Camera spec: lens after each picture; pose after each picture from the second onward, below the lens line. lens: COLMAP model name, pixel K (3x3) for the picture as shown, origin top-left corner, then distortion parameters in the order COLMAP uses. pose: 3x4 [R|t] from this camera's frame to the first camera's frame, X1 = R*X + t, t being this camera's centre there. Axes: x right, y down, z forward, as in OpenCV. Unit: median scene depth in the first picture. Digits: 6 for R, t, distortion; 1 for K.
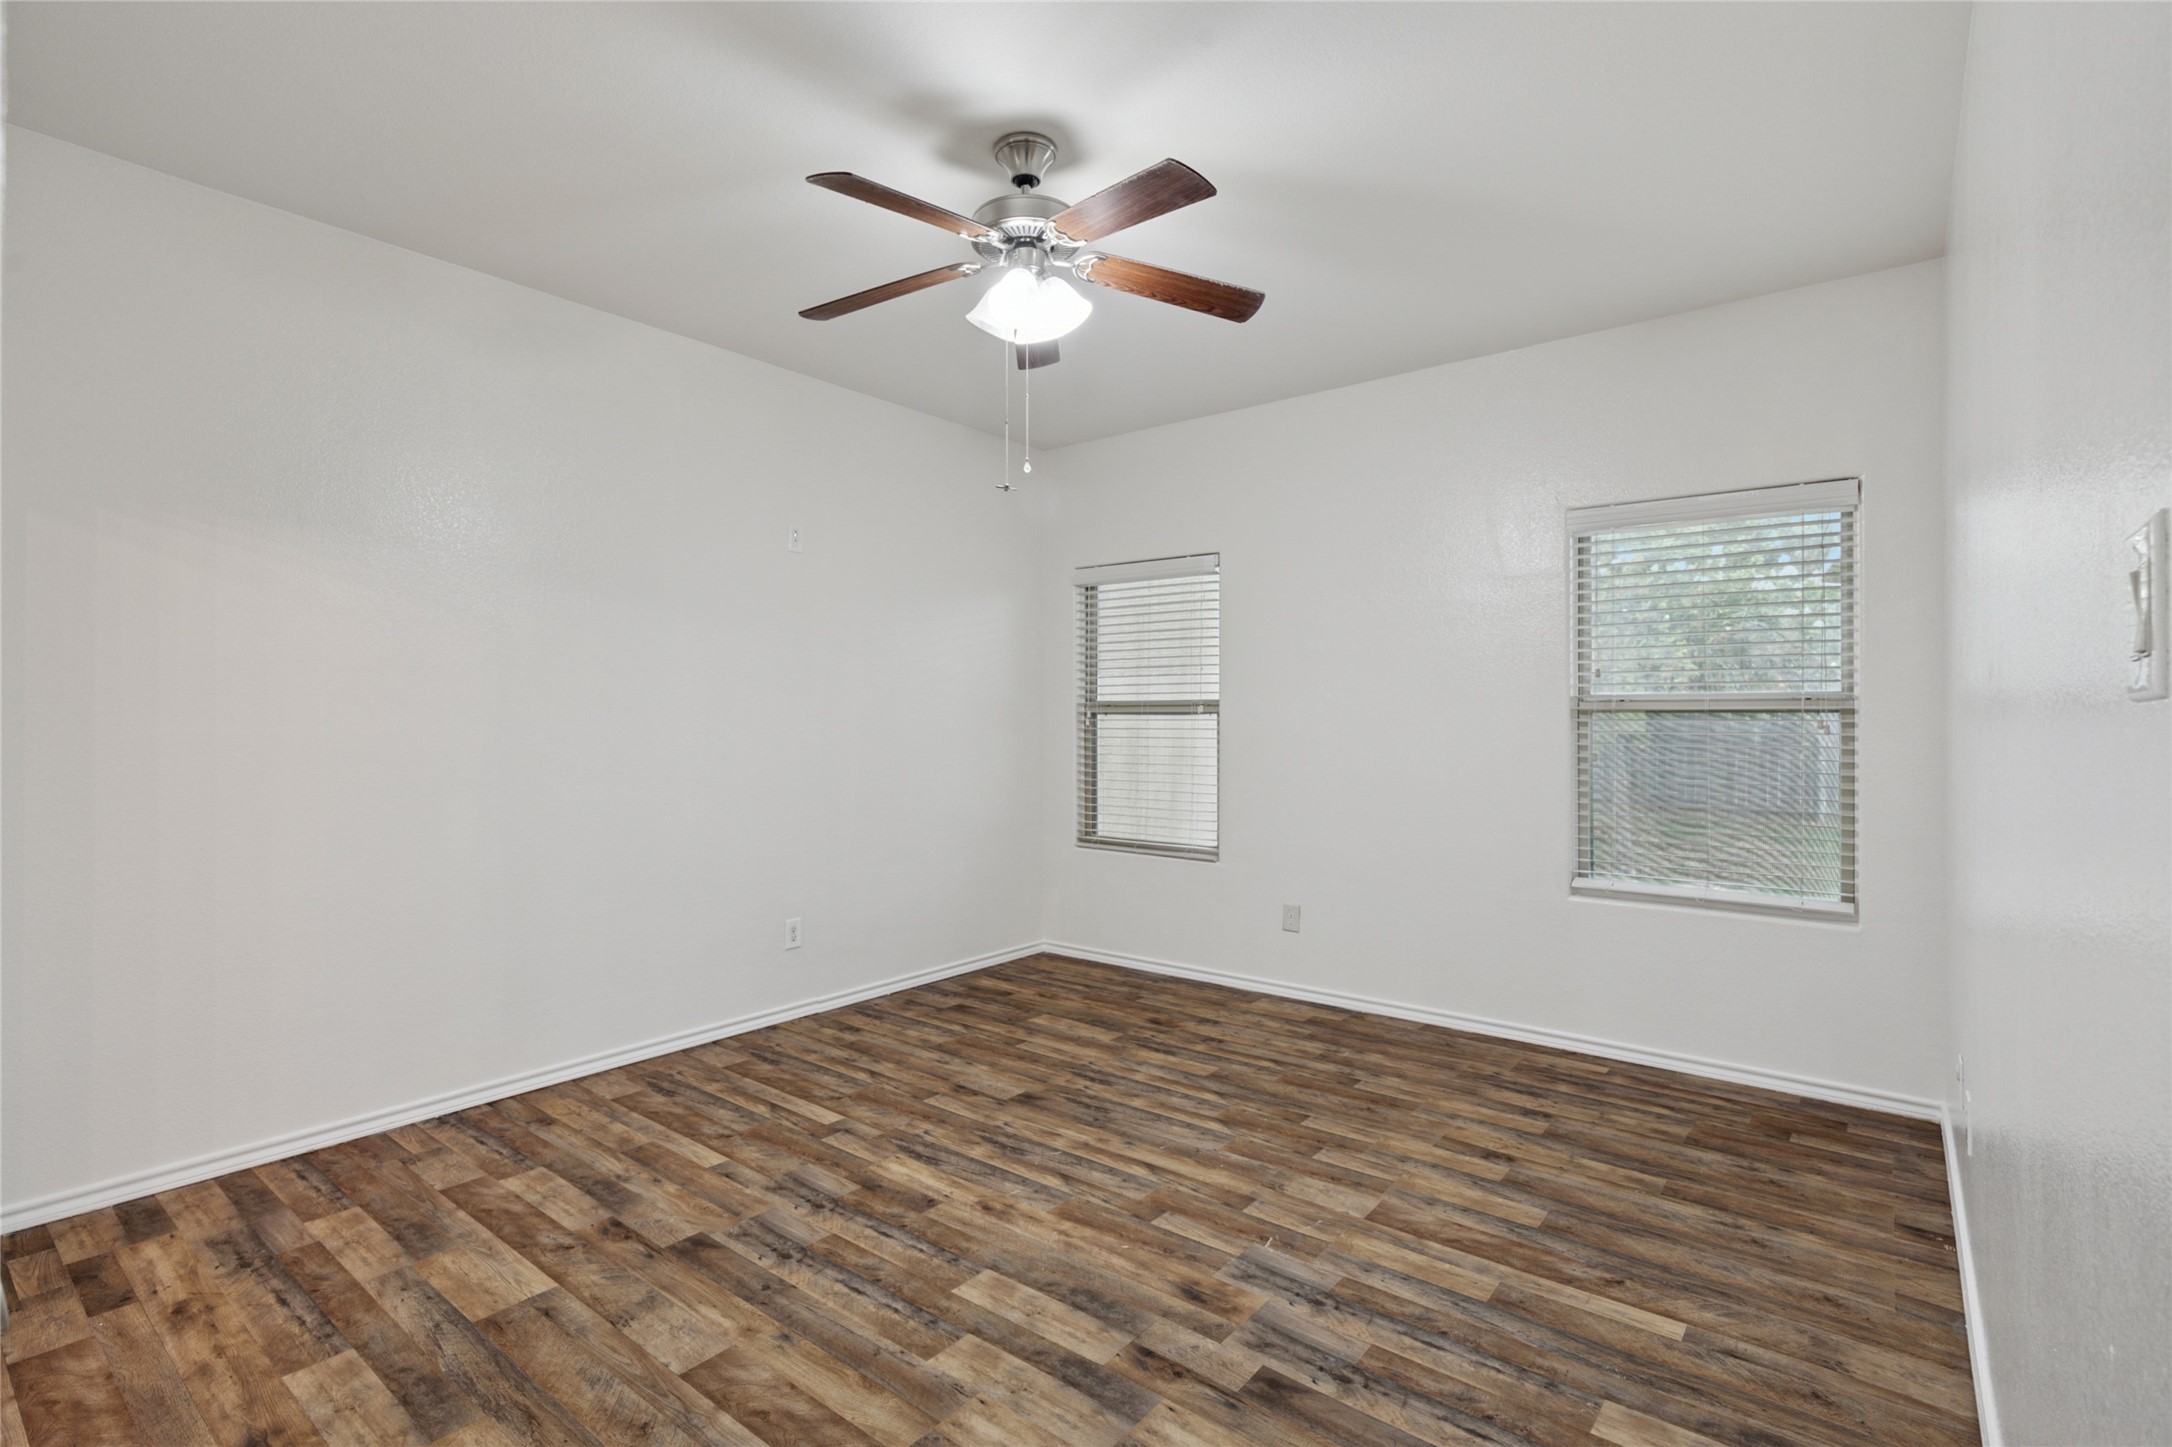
lens RADIAL K [[1021.4, 0, 1070.9], [0, 1021.4, 729.8], [0, 0, 1]] dist [-0.002038, 0.000083]
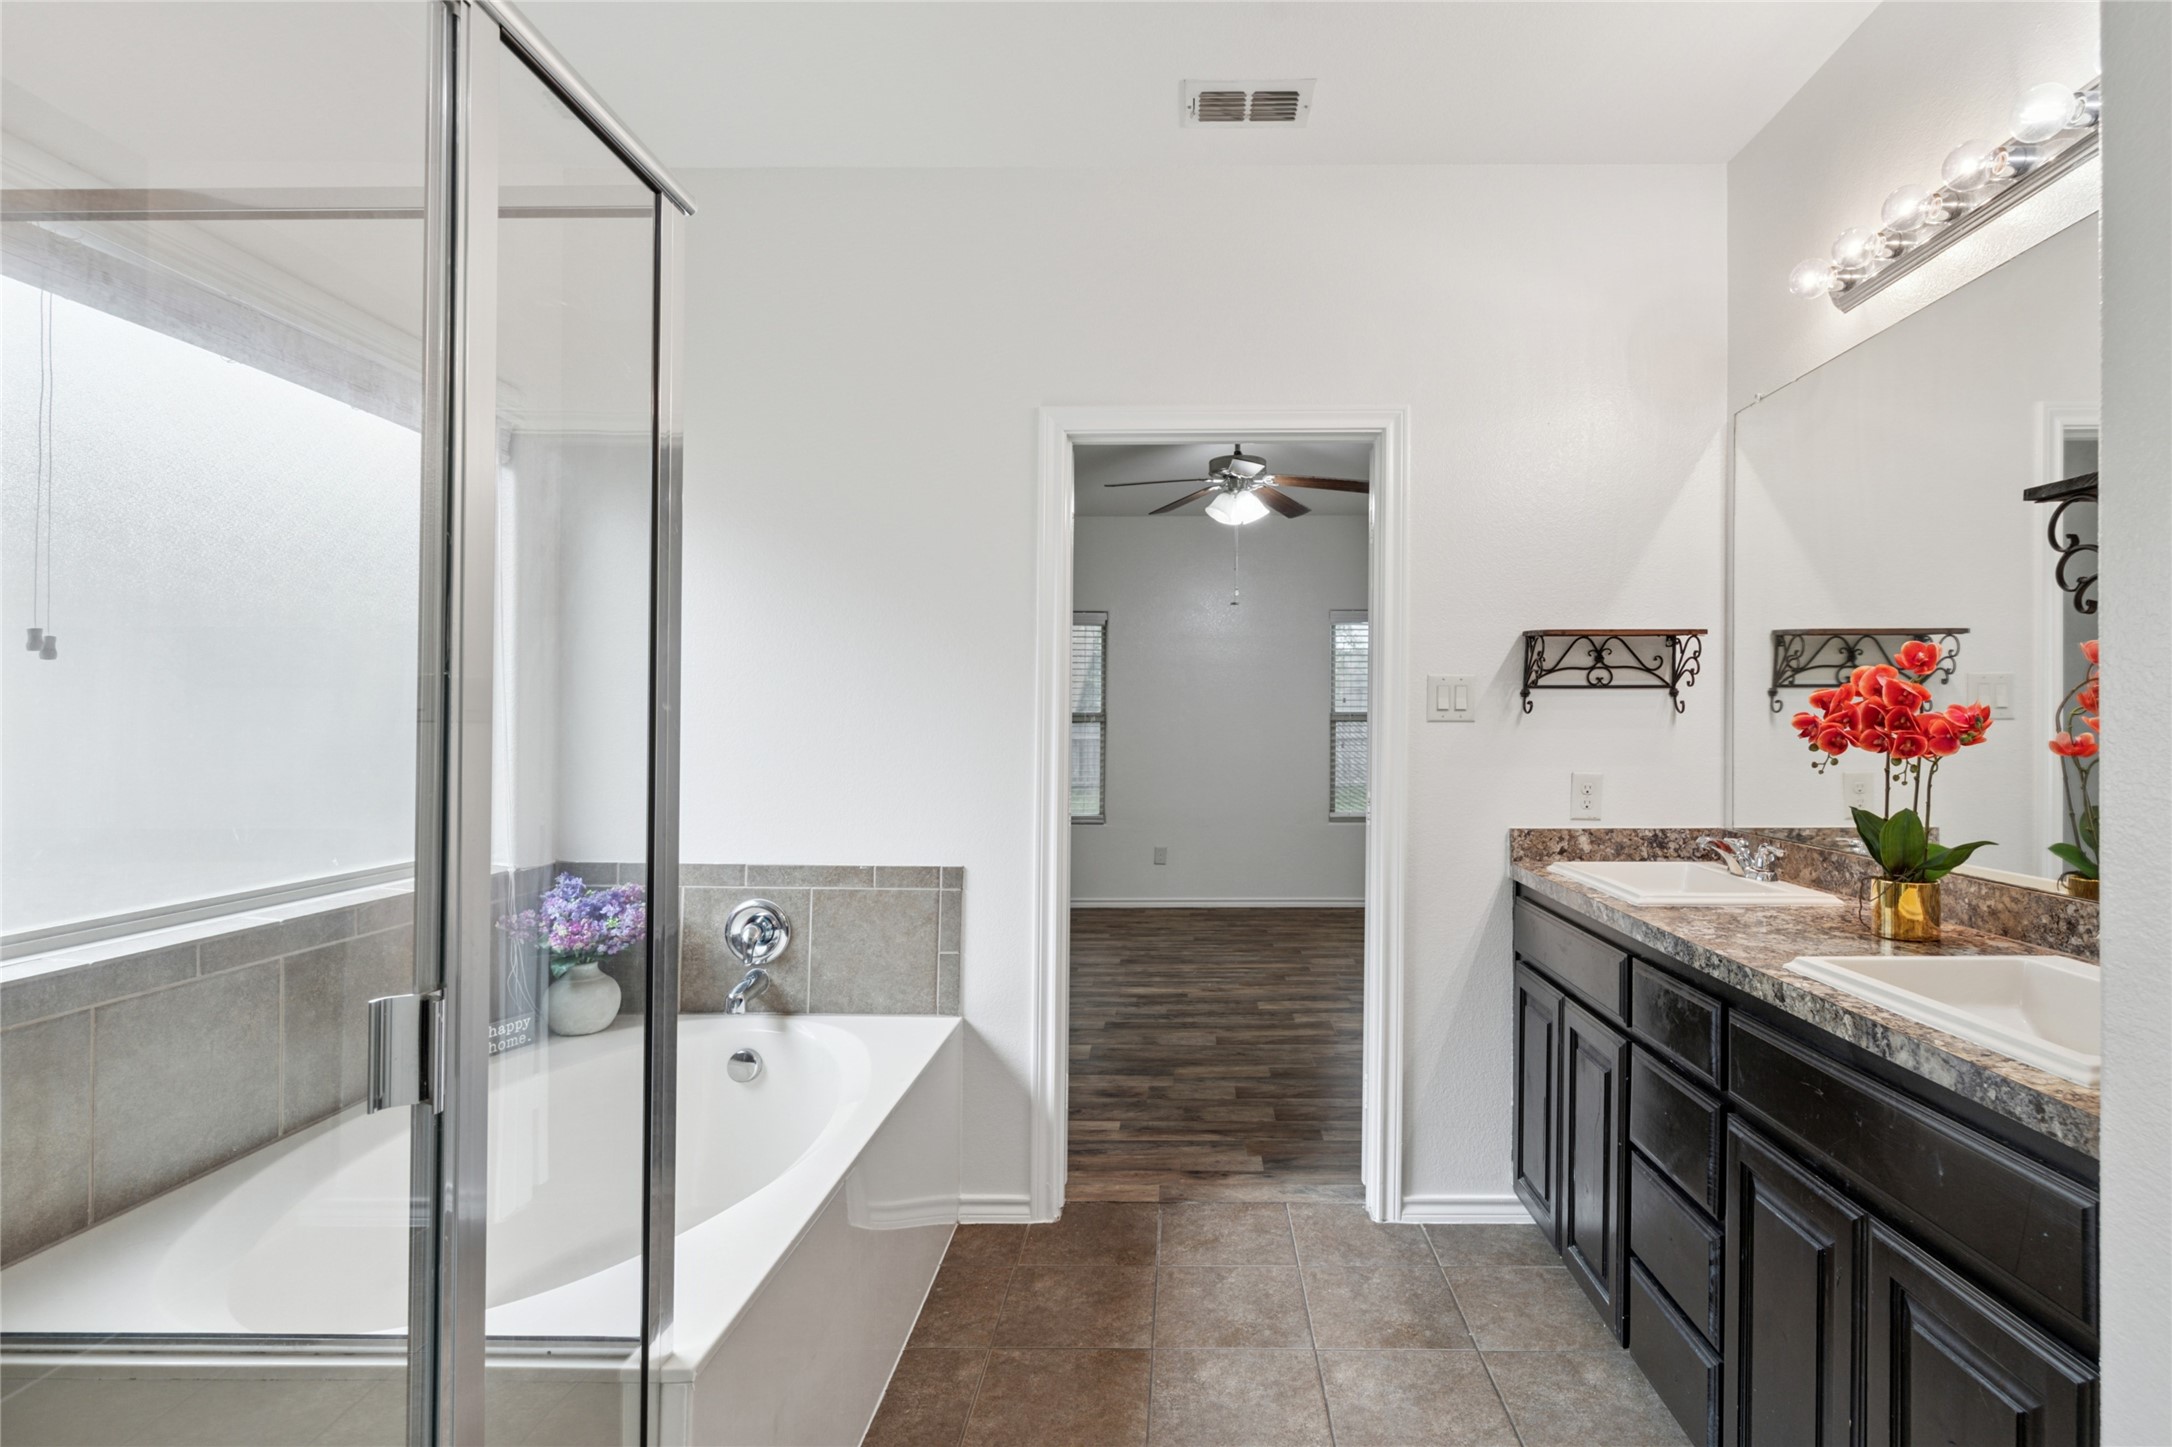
lens RADIAL K [[1068.6, 0, 1181.0], [0, 1068.6, 725.4], [0, 0, 1]] dist [-0.000686, 0.000246]
pose [[0.782030, -0.003621, 0.623230, -1.345709], [0.010145, 0.999925, -0.006920, 0.001404], [-0.623158, 0.011734, 0.782008, -0.490338]]
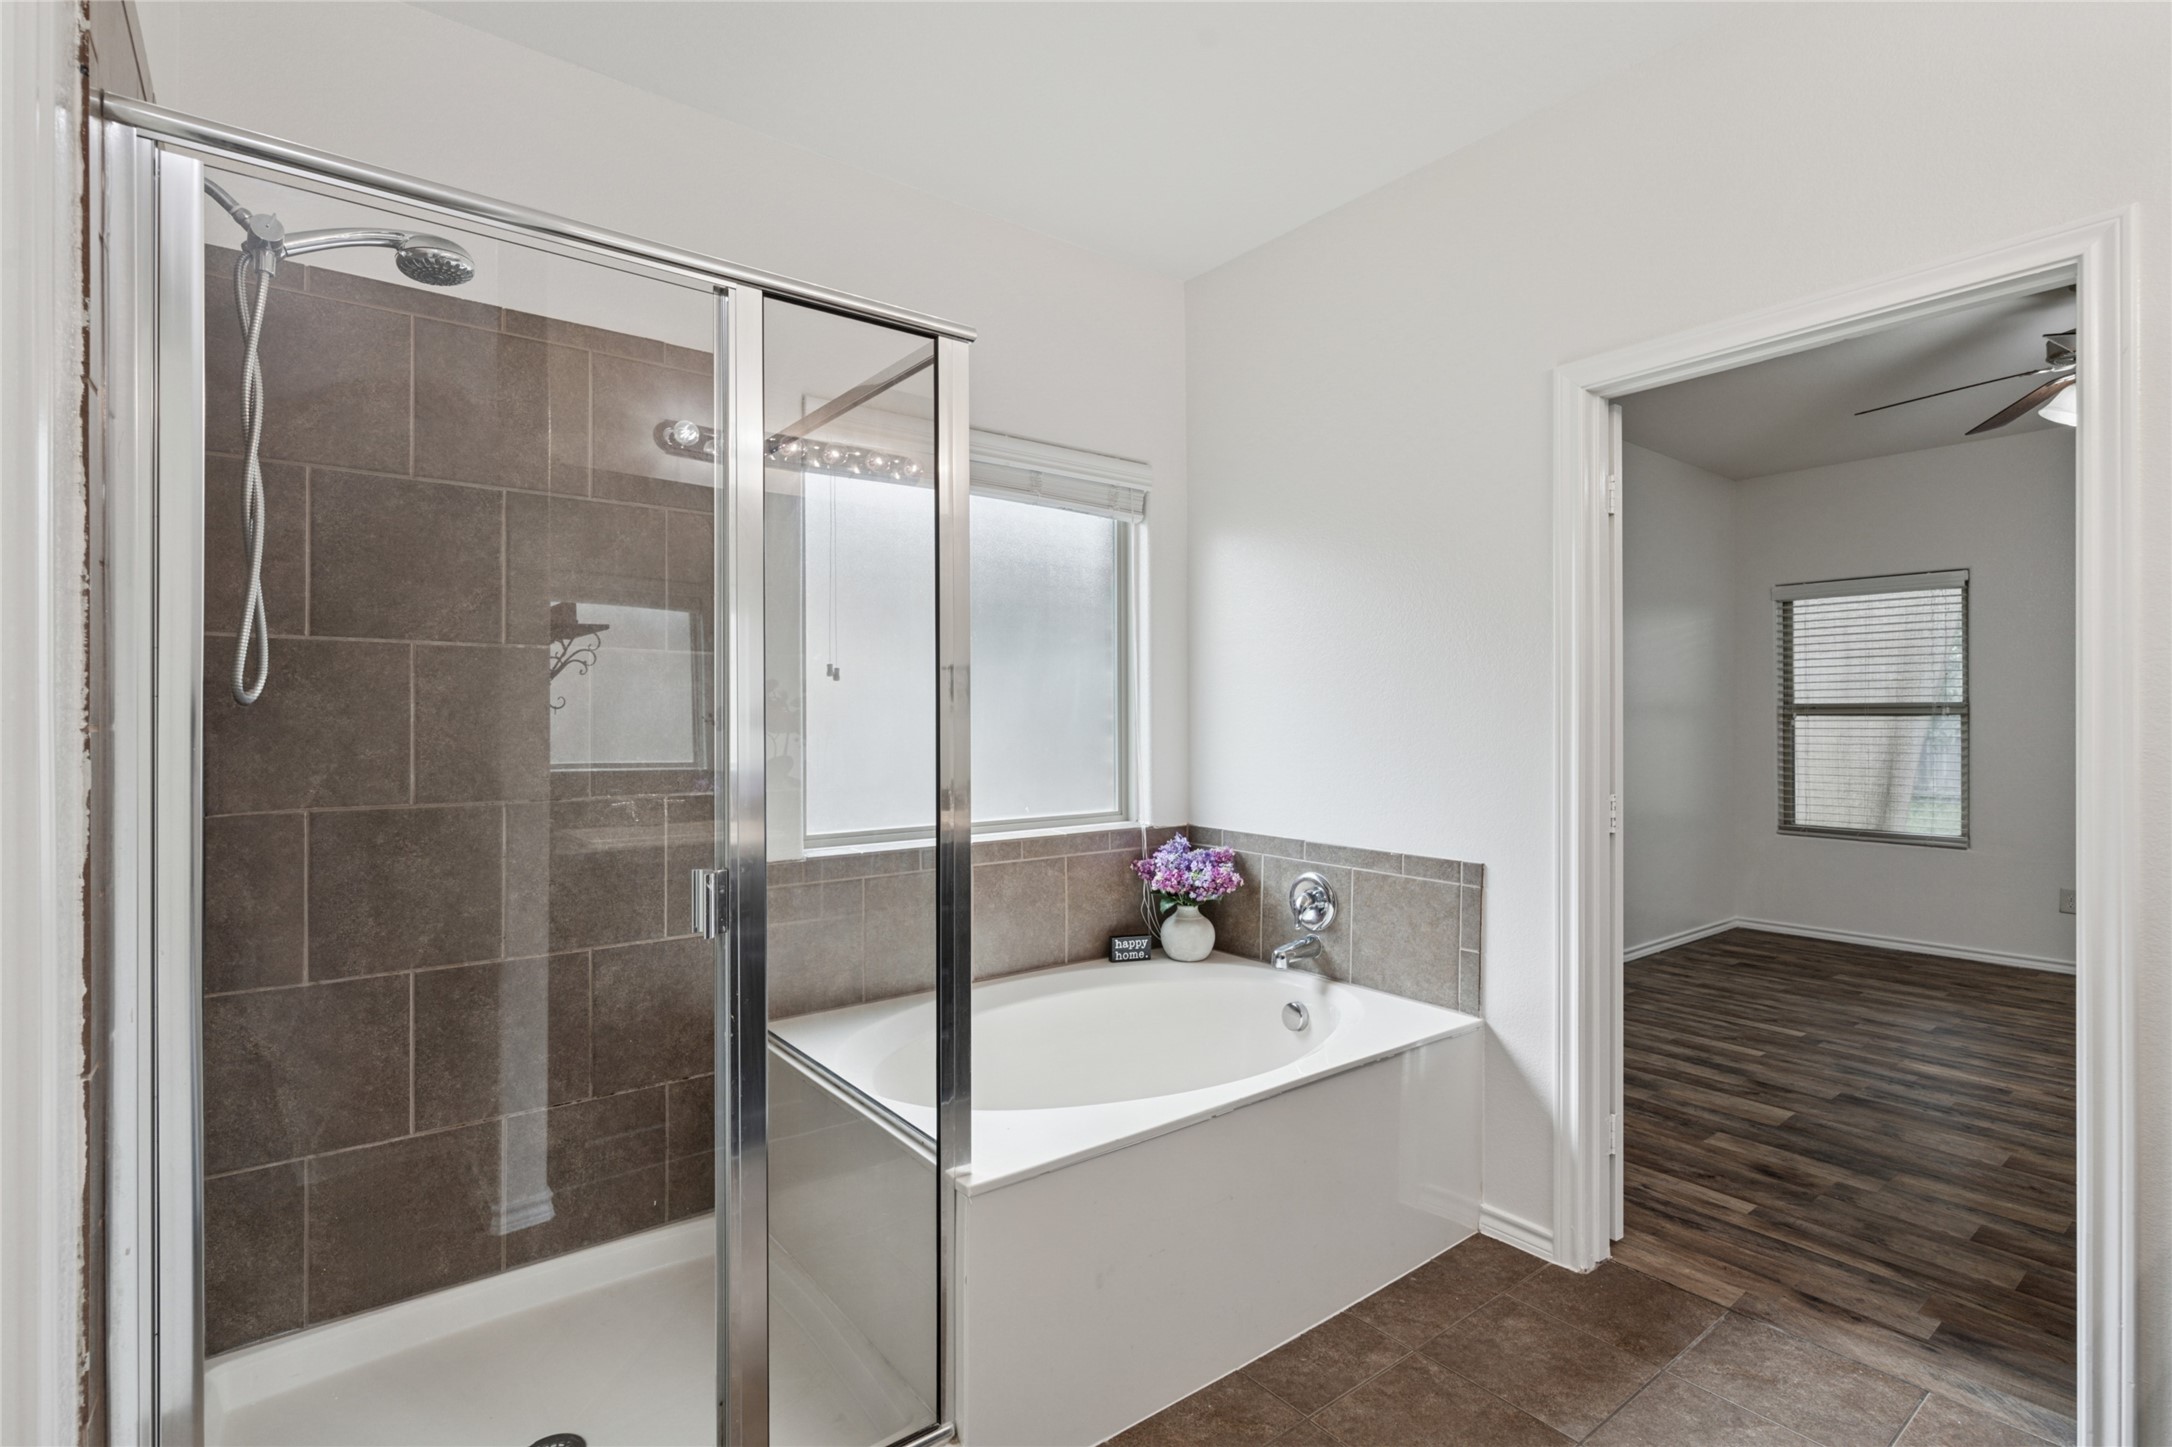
lens RADIAL K [[1018.2, 0, 1062.5], [0, 1018.2, 717.4], [0, 0, 1]] dist [-0.001730, 0.001290]
pose [[0.970720, -0.002996, -0.240196, -1.014573], [-0.000289, 0.999907, -0.013641, 0.004722], [0.240214, 0.013311, 0.970629, -0.570692]]
